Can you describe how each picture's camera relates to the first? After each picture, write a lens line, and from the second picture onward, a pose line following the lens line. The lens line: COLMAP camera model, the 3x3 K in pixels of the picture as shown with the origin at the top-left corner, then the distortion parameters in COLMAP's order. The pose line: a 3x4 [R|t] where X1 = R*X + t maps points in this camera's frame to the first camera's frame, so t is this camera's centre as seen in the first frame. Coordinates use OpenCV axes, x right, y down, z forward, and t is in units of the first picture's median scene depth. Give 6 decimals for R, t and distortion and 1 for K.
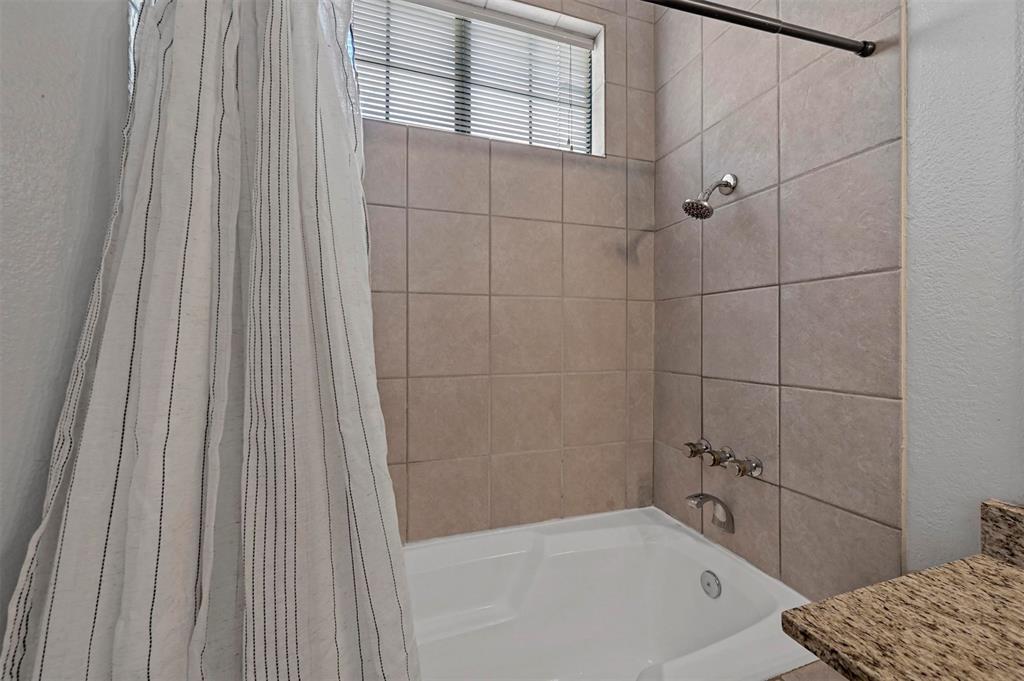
lens RADIAL K [[406.7, 0, 512.4], [0, 406.7, 337.7], [0, 0, 1]] dist [-0.000019, 0.000331]
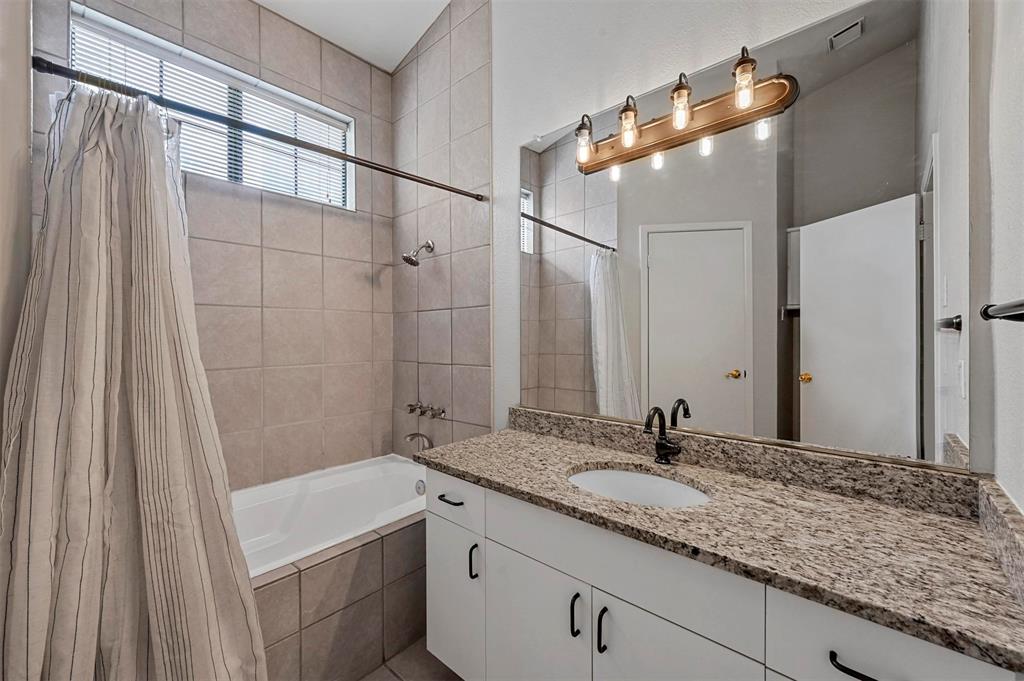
lens RADIAL K [[406.7, 0, 511.4], [0, 406.7, 338.5], [0, 0, 1]] dist [-0.000019, 0.000331]
pose [[0.868611, -0.005861, 0.495460, -0.006640], [0.005167, 0.999983, 0.002769, -0.002050], [-0.495468, 0.000155, 0.868626, -0.547734]]
